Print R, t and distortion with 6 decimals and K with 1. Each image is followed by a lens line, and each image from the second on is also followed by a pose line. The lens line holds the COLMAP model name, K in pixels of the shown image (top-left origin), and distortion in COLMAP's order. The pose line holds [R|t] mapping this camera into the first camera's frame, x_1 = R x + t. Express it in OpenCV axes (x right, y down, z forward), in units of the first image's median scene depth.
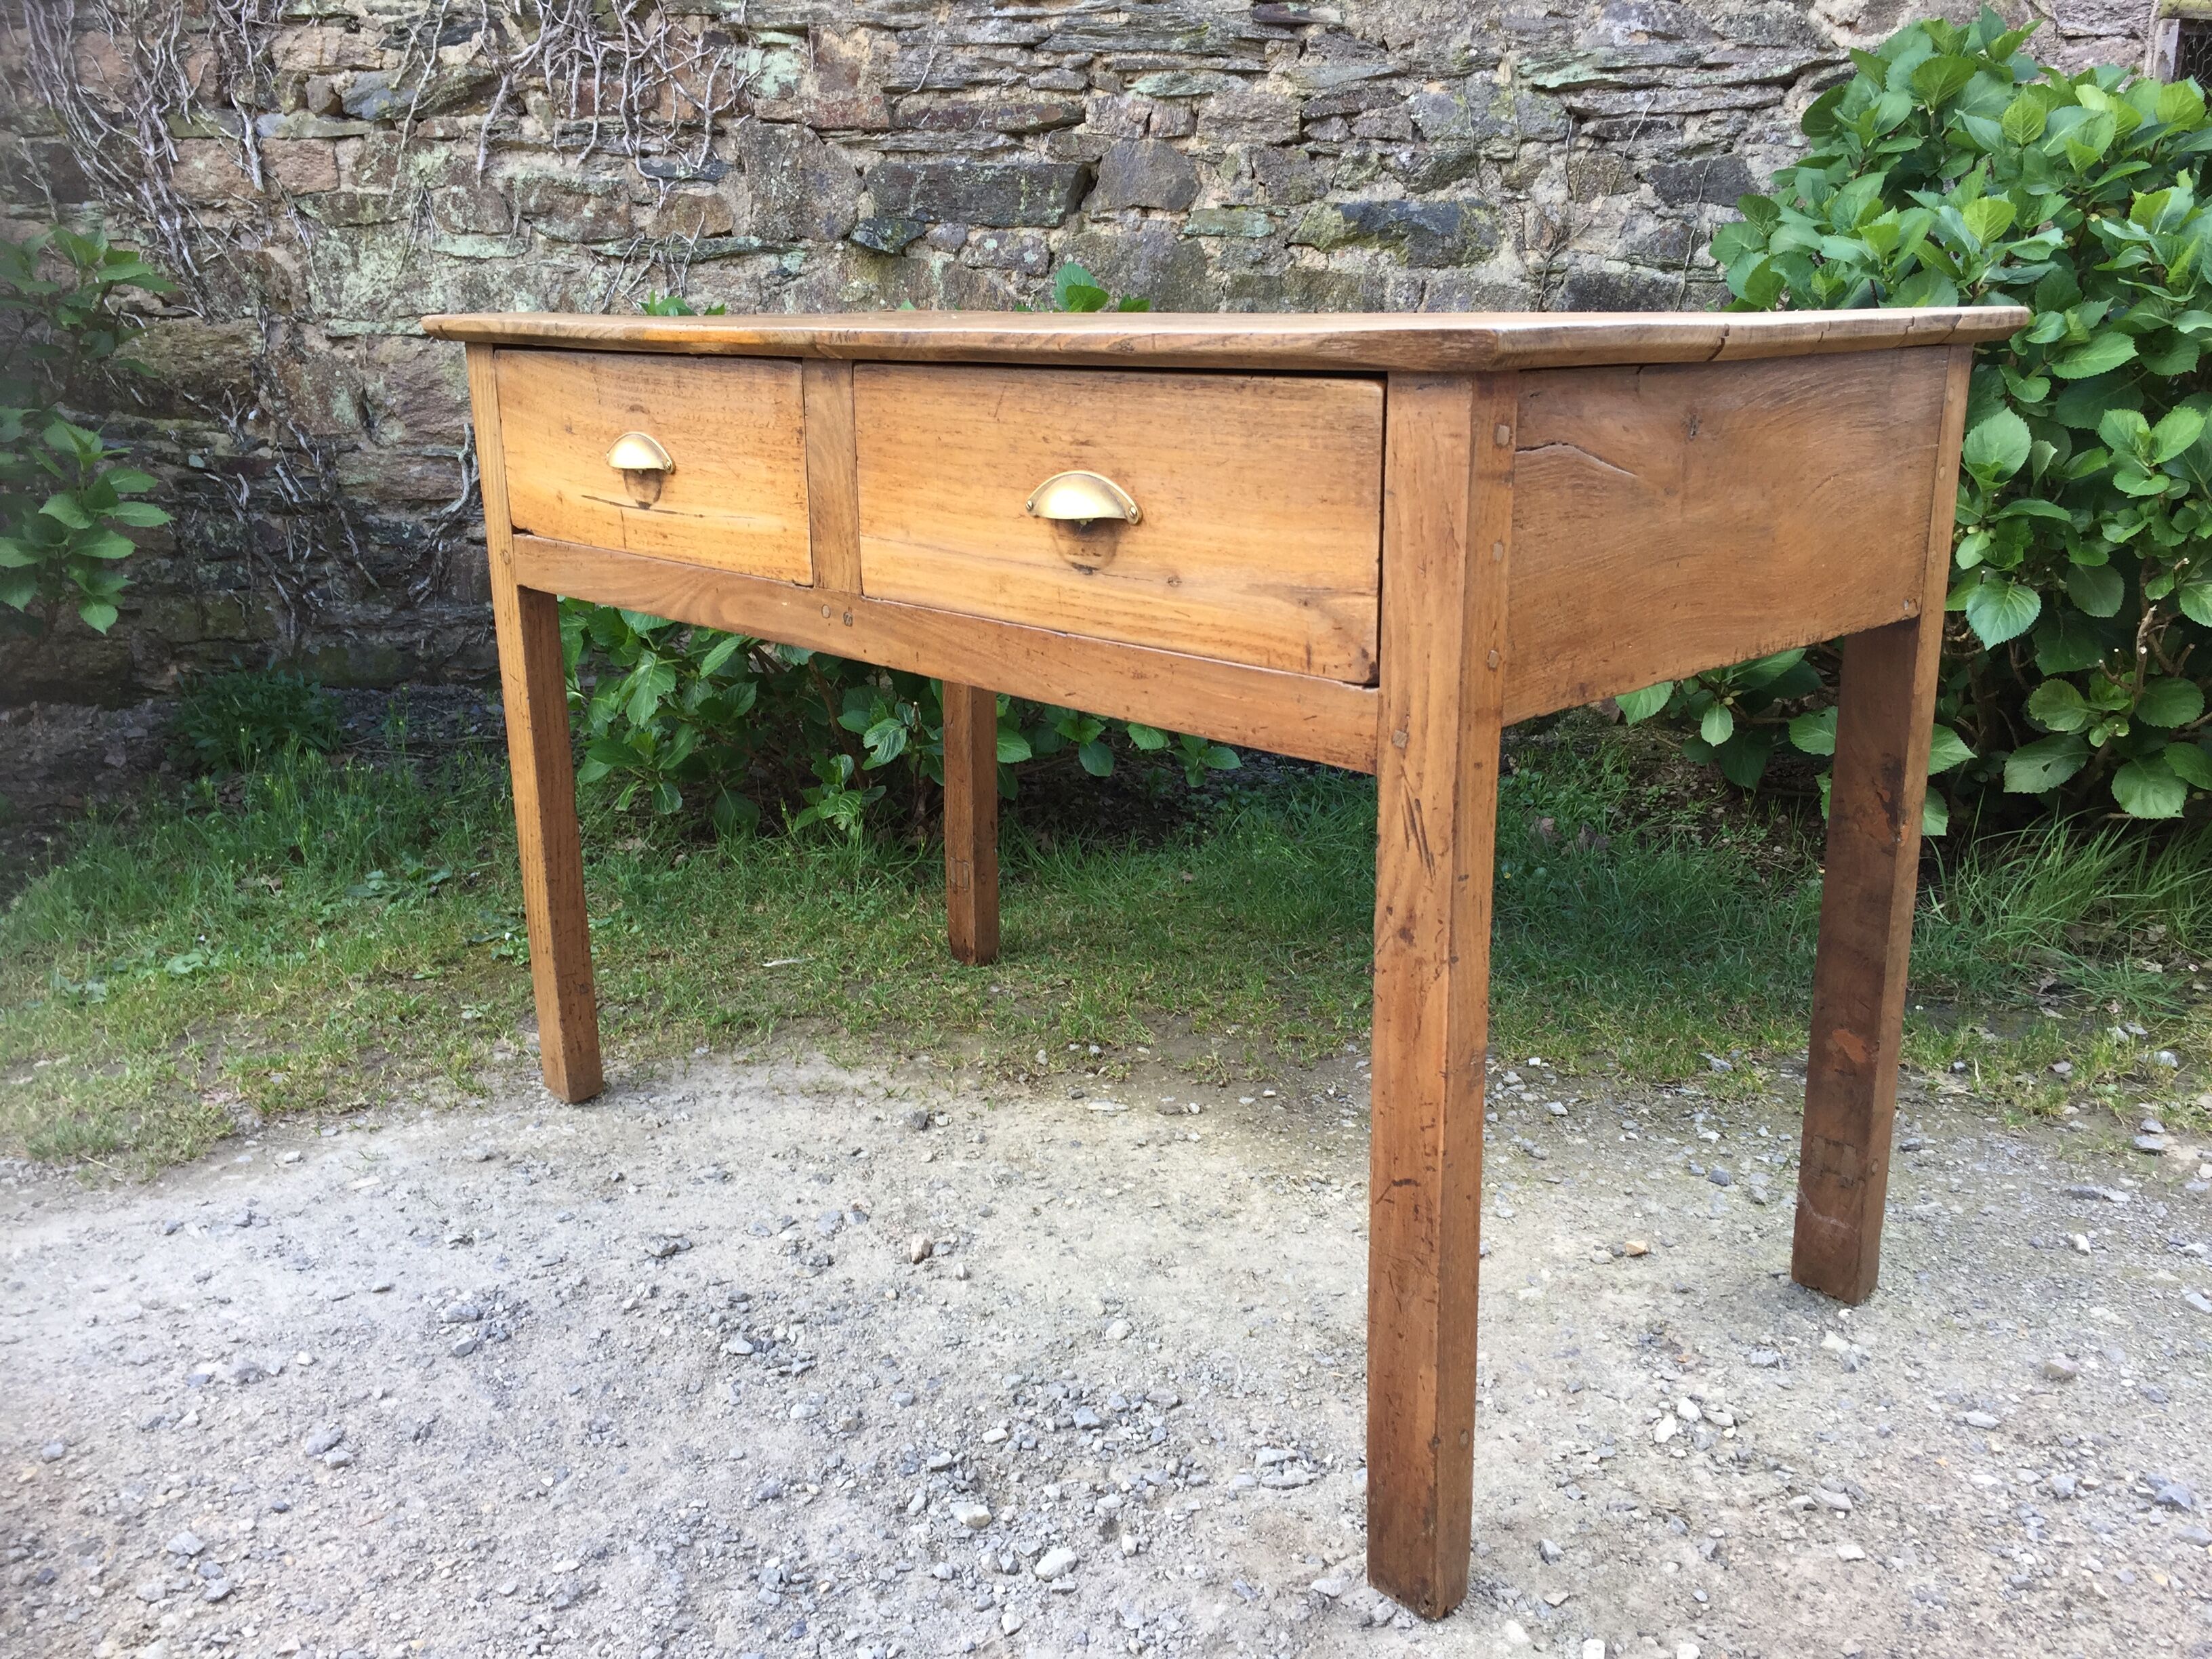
lens RADIAL K [[1886.6, 0, 1119.7], [0, 1886.6, 838.5], [0, 0, 1]] dist [0.089980, -0.122277]
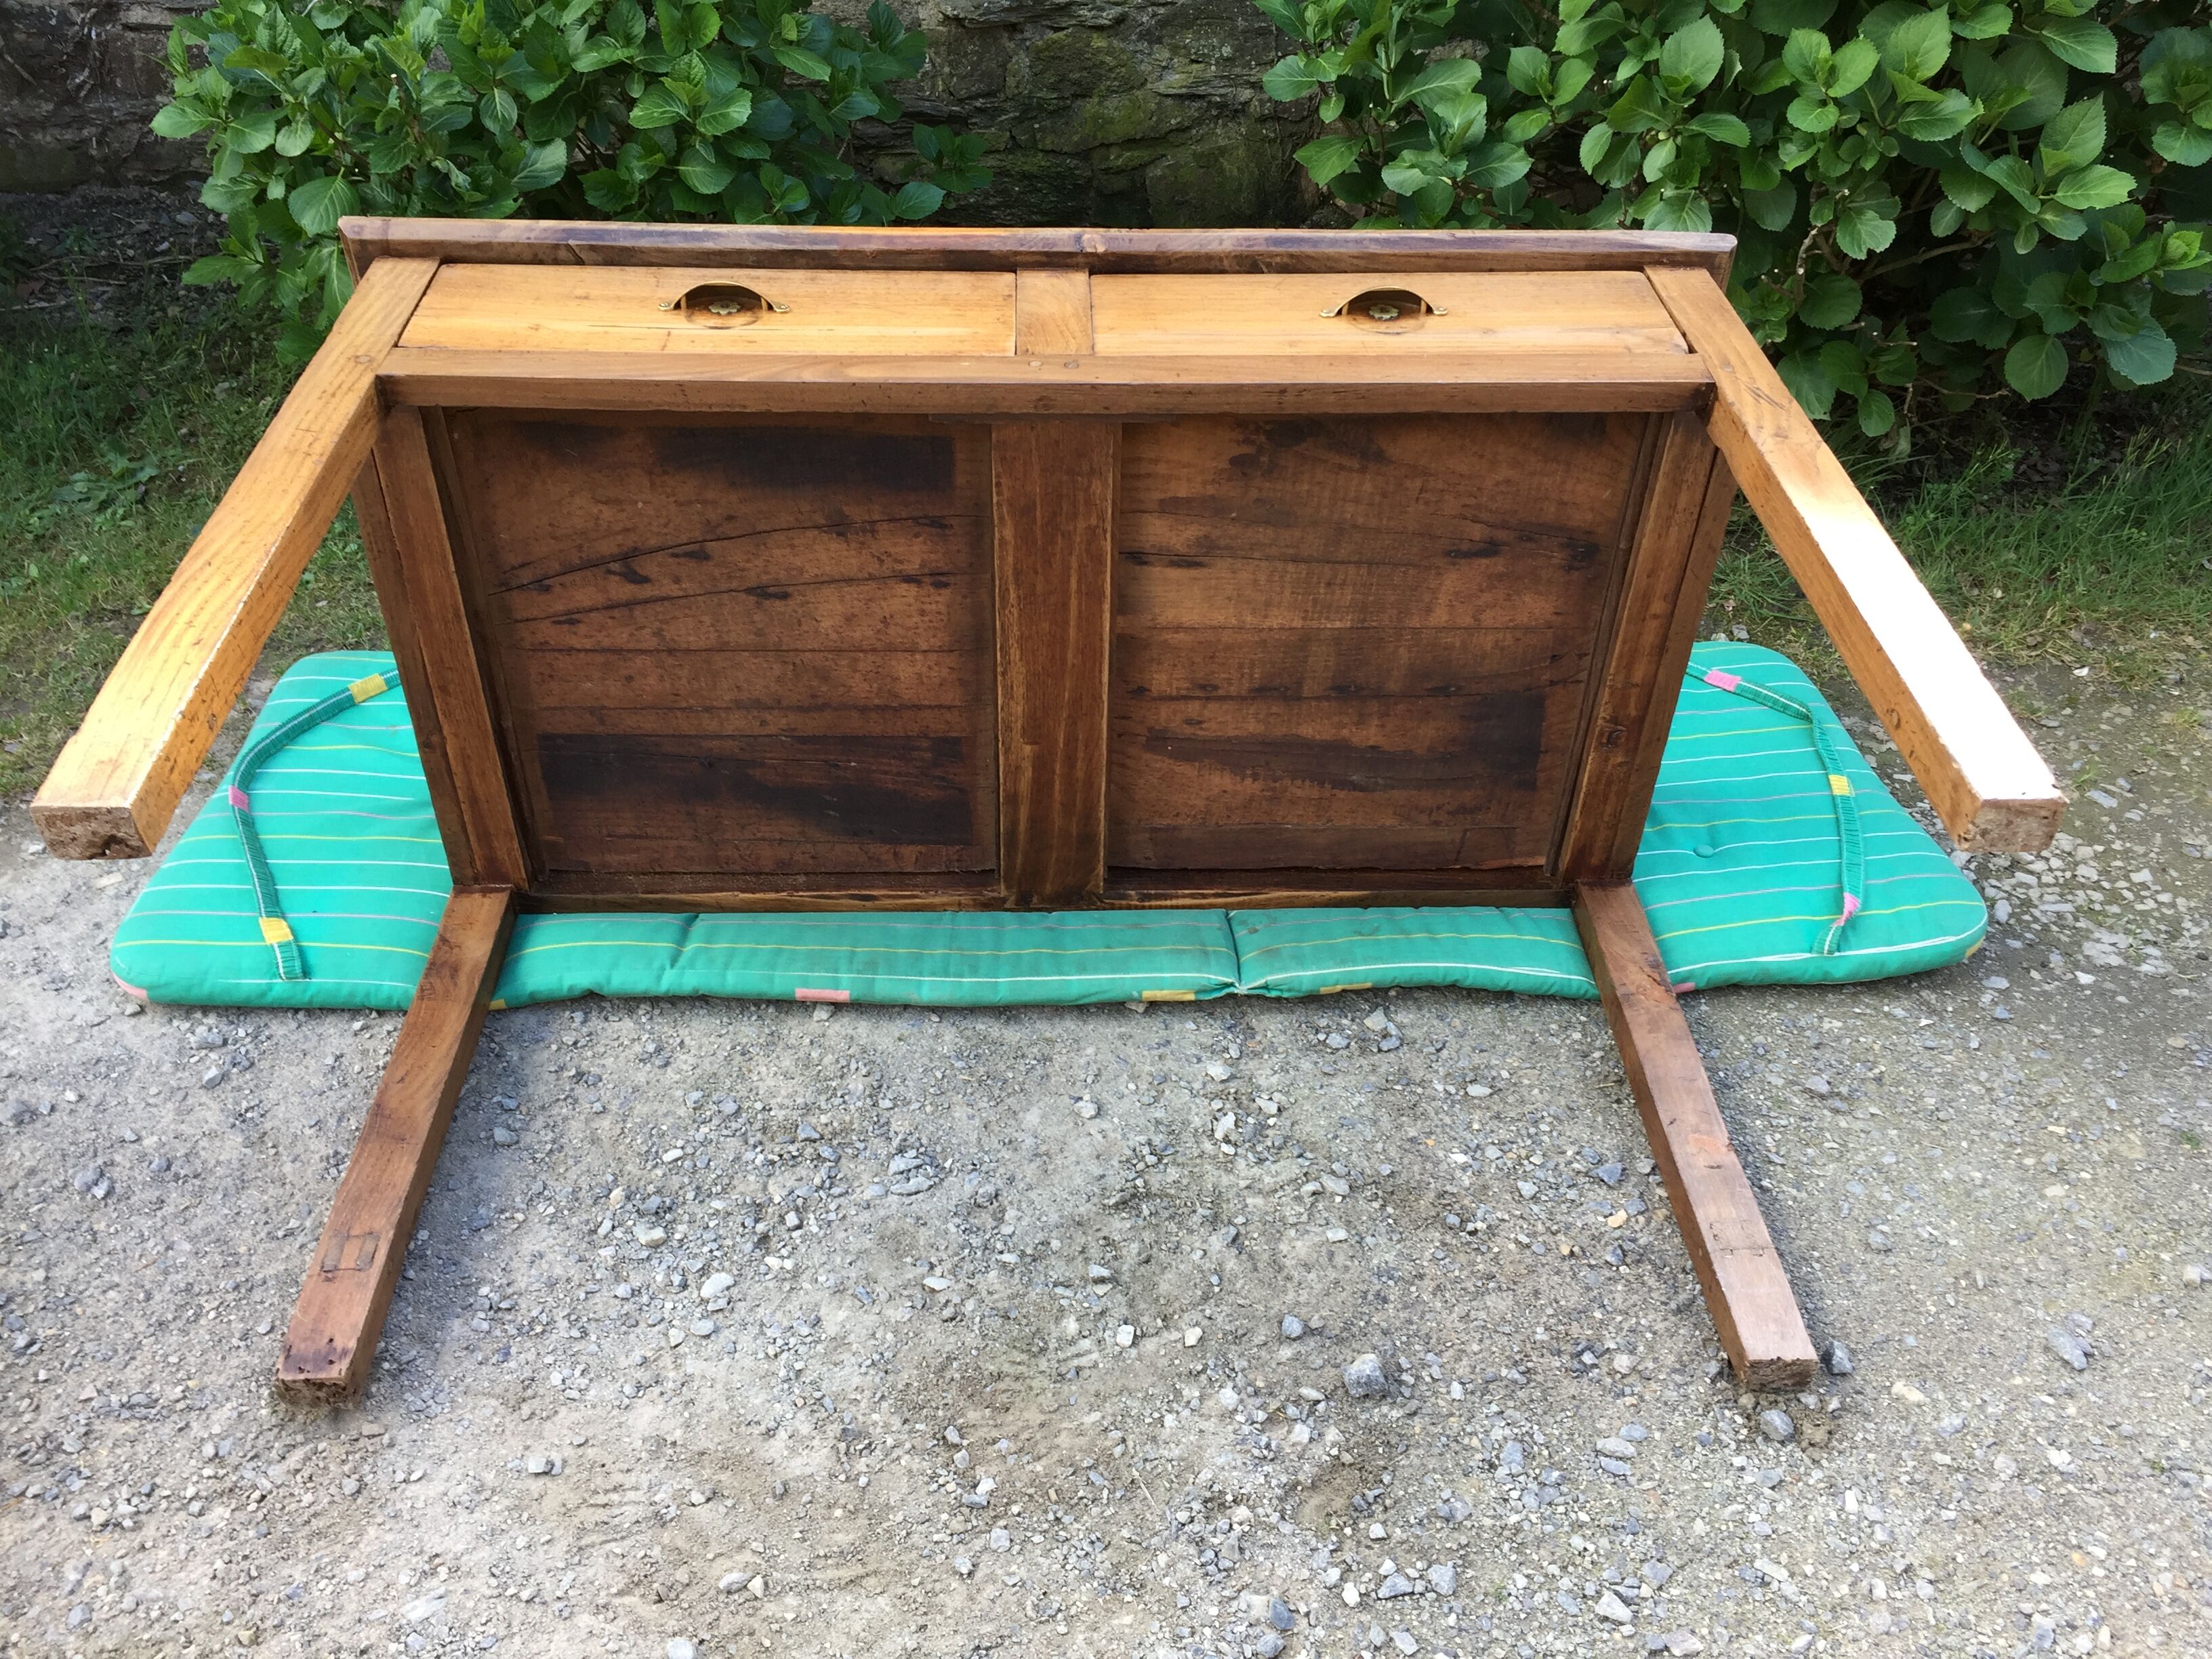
lens RADIAL K [[1899.1, 0, 1136.8], [0, 1899.1, 833.3], [0, 0, 1]] dist [0.082205, -0.111165]
pose [[0.996648, -0.034814, 0.074035, 0.062998], [0.005492, 0.931371, 0.364030, -0.138507], [-0.081627, -0.362403, 0.928440, -0.035360]]
